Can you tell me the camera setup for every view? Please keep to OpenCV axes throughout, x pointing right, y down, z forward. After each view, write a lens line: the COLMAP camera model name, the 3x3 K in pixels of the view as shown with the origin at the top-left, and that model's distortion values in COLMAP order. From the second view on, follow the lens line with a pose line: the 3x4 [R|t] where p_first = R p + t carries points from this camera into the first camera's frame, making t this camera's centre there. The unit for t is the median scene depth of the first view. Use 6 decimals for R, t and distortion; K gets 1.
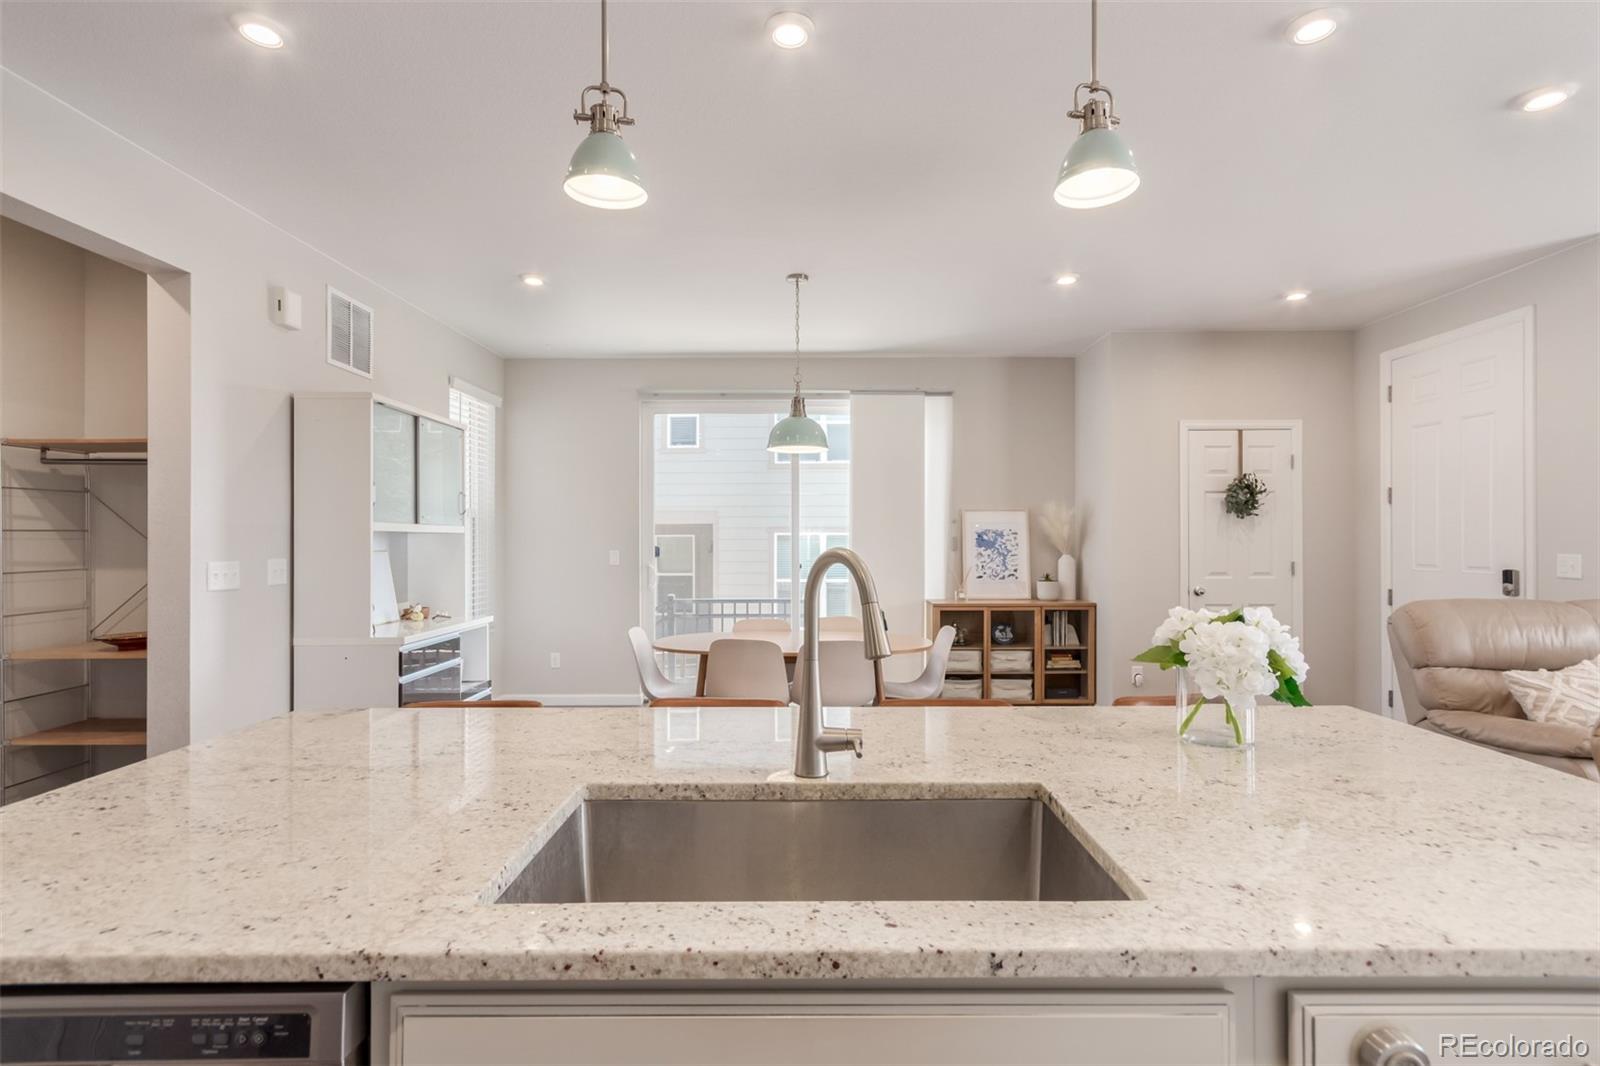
lens RADIAL K [[749.9, 0, 809.9], [0, 749.9, 535.4], [0, 0, 1]] dist [0.005881, 0.001486]
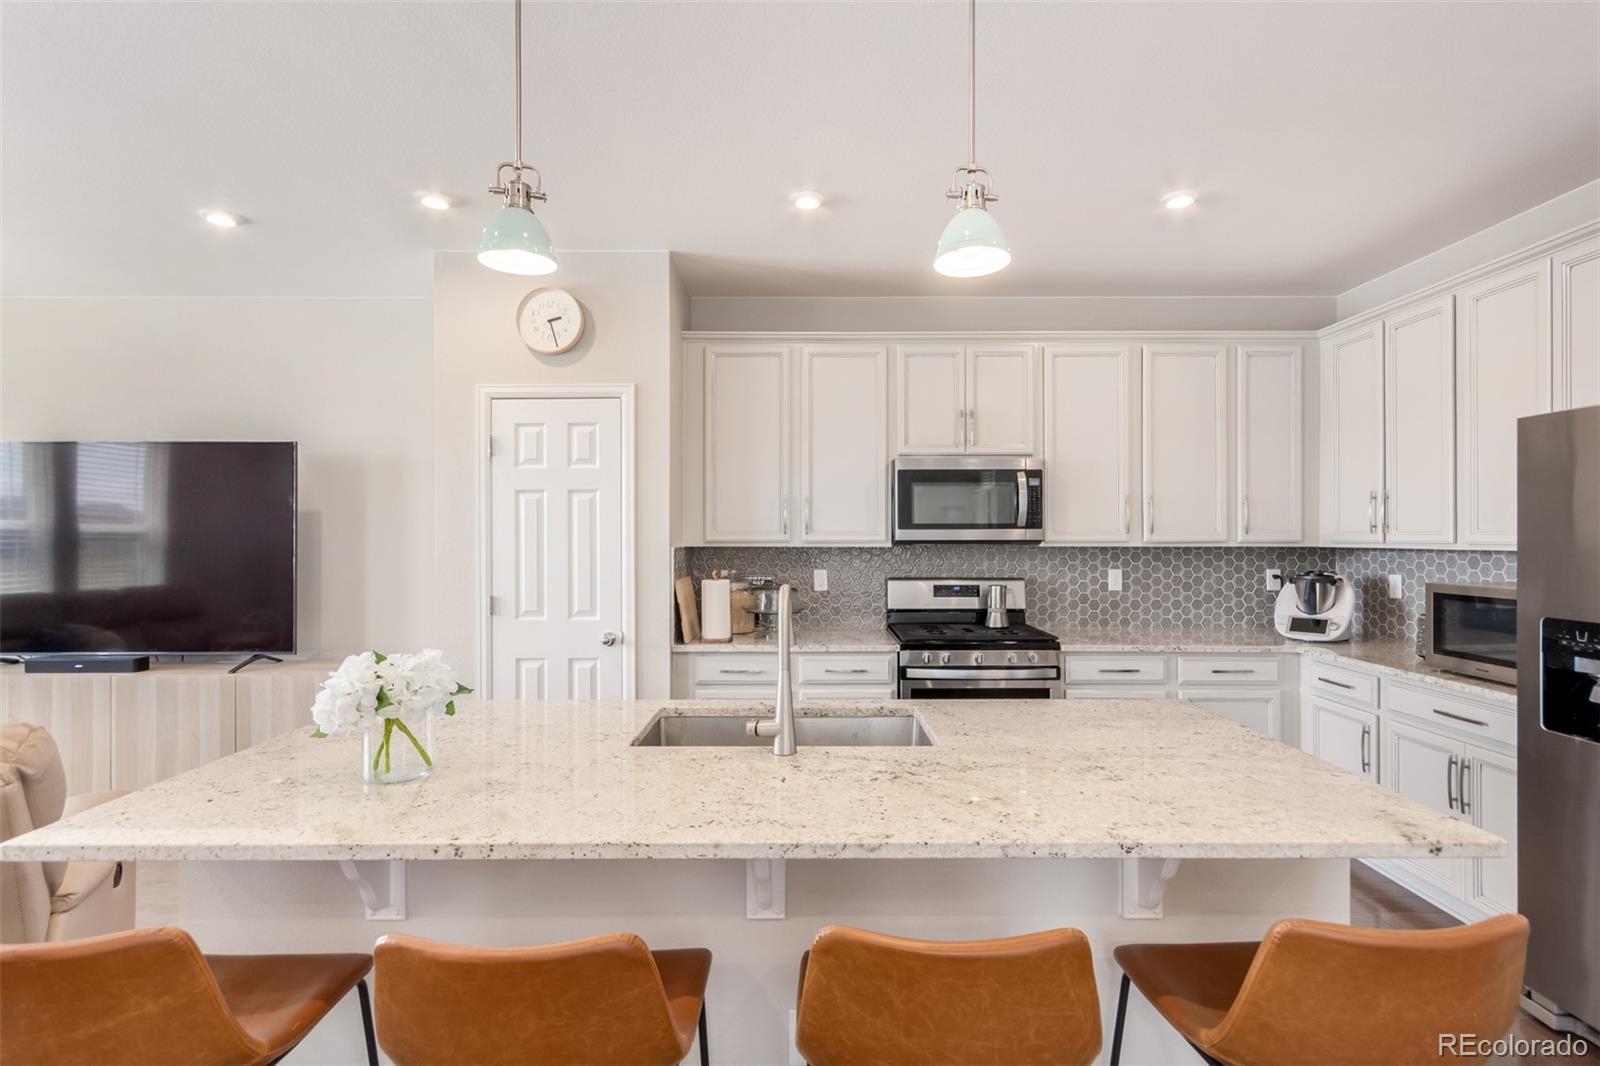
lens RADIAL K [[749.9, 0, 807.5], [0, 749.9, 533.9], [0, 0, 1]] dist [0.005881, 0.001486]
pose [[-0.999989, 0.002101, -0.004160, -0.008866], [0.002125, 0.999981, -0.005817, -0.018742], [0.004148, -0.005826, -0.999974, 0.603864]]
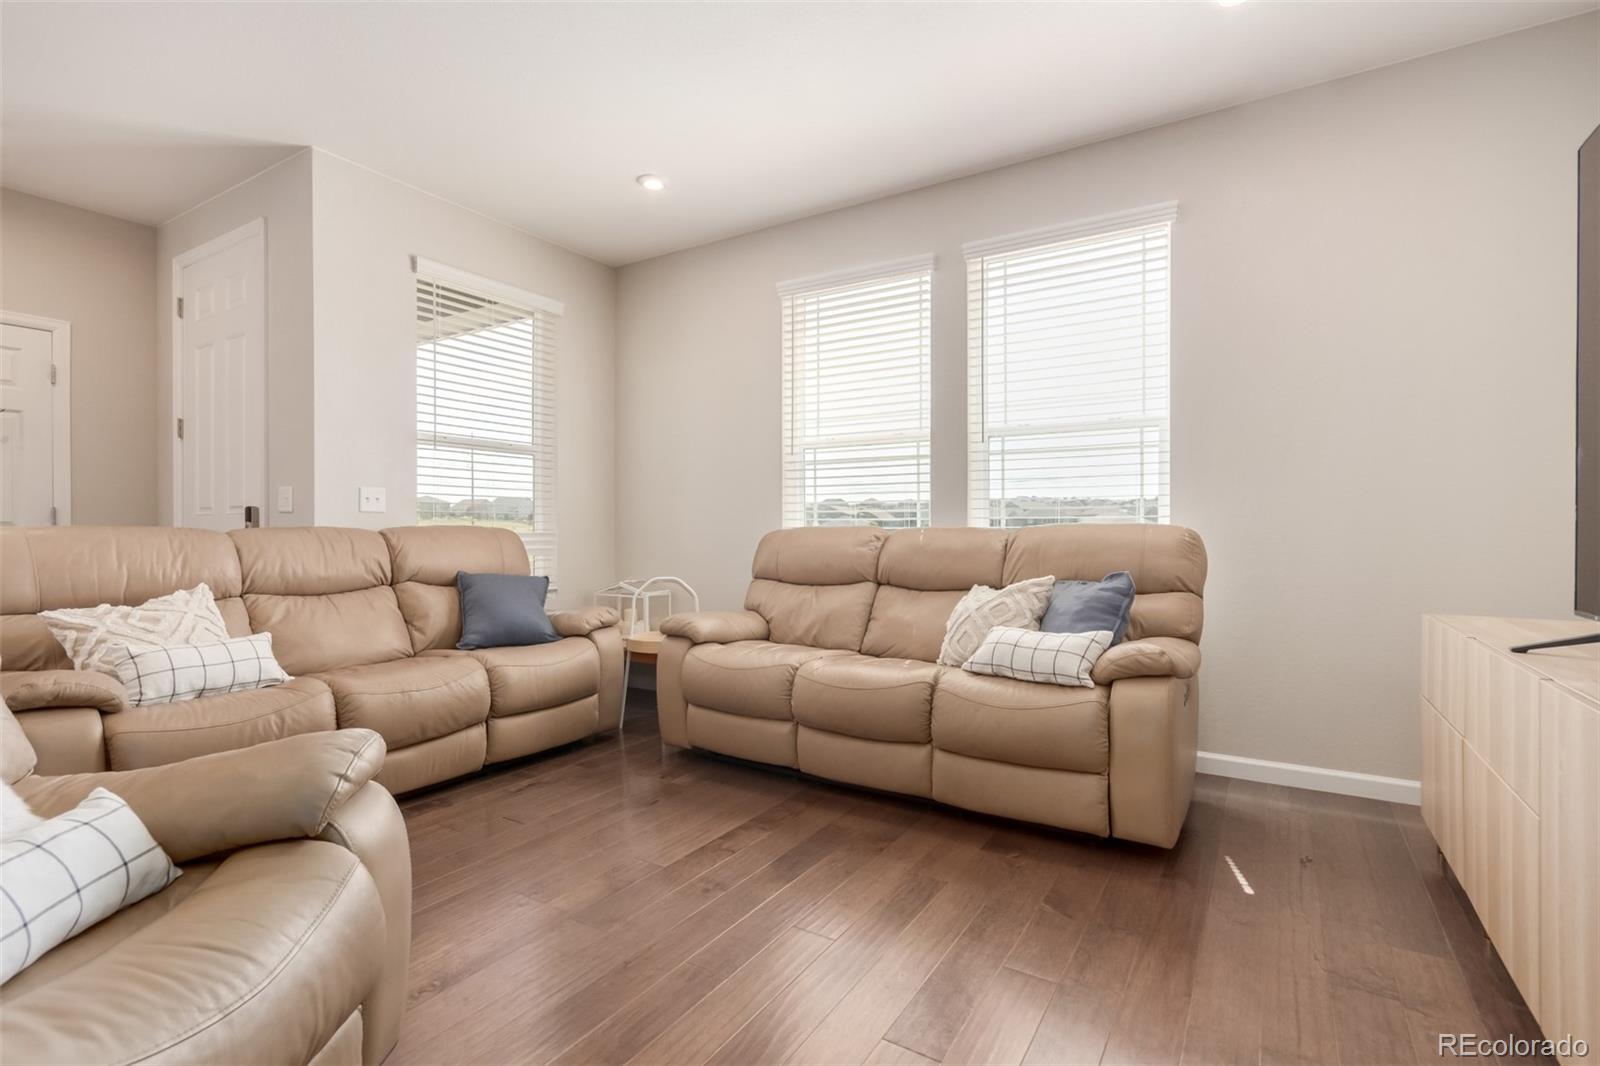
lens RADIAL K [[749.9, 0, 792.5], [0, 749.9, 531.8], [0, 0, 1]] dist [0.005881, 0.001486]
pose [[0.536952, -0.000948, 0.843612, 0.389233], [0.000362, 1.000000, 0.000894, 0.056544], [-0.843613, -0.000175, 0.536952, -0.024959]]
